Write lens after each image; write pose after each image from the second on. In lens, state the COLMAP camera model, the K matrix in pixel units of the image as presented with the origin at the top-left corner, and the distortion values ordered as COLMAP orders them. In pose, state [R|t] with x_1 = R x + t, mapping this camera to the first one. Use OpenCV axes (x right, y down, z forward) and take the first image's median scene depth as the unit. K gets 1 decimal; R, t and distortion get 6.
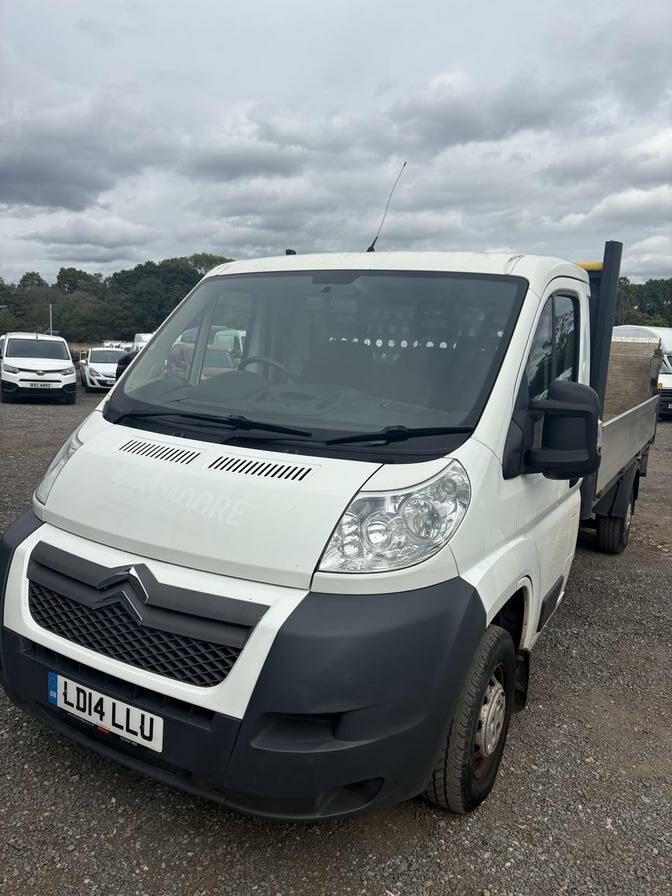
lens RADIAL K [[684.2, 0, 337.0], [0, 684.2, 460.6], [0, 0, 1]] dist [0.079121, -0.081581]
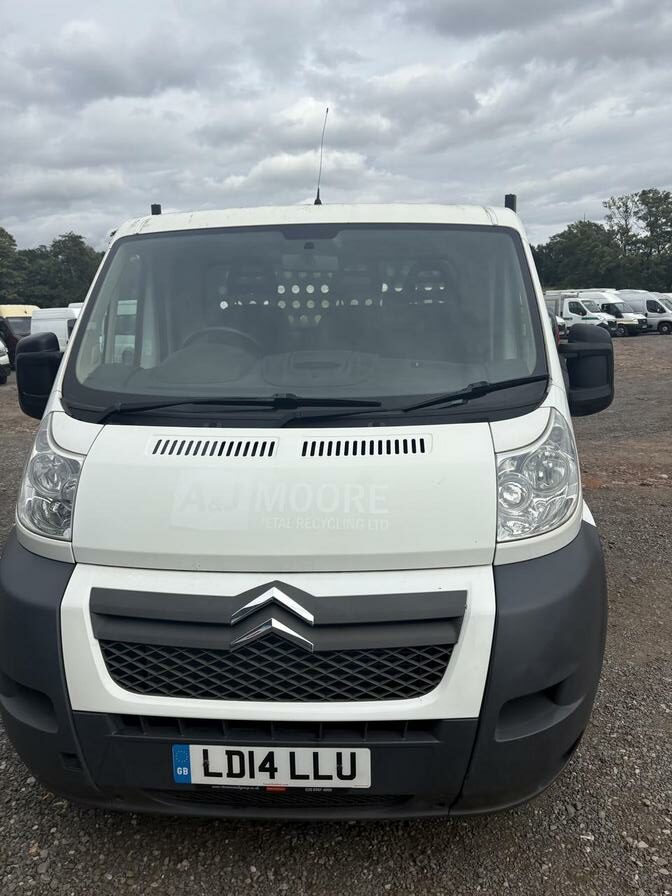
lens RADIAL K [[684.9, 0, 336.0], [0, 684.9, 448.0], [0, 0, 1]] dist [0.071615, -0.086026]
pose [[0.889756, -0.154075, 0.429646, -0.557749], [0.139574, 0.988057, 0.065284, -0.053938], [-0.434573, 0.001881, 0.900635, 0.226858]]
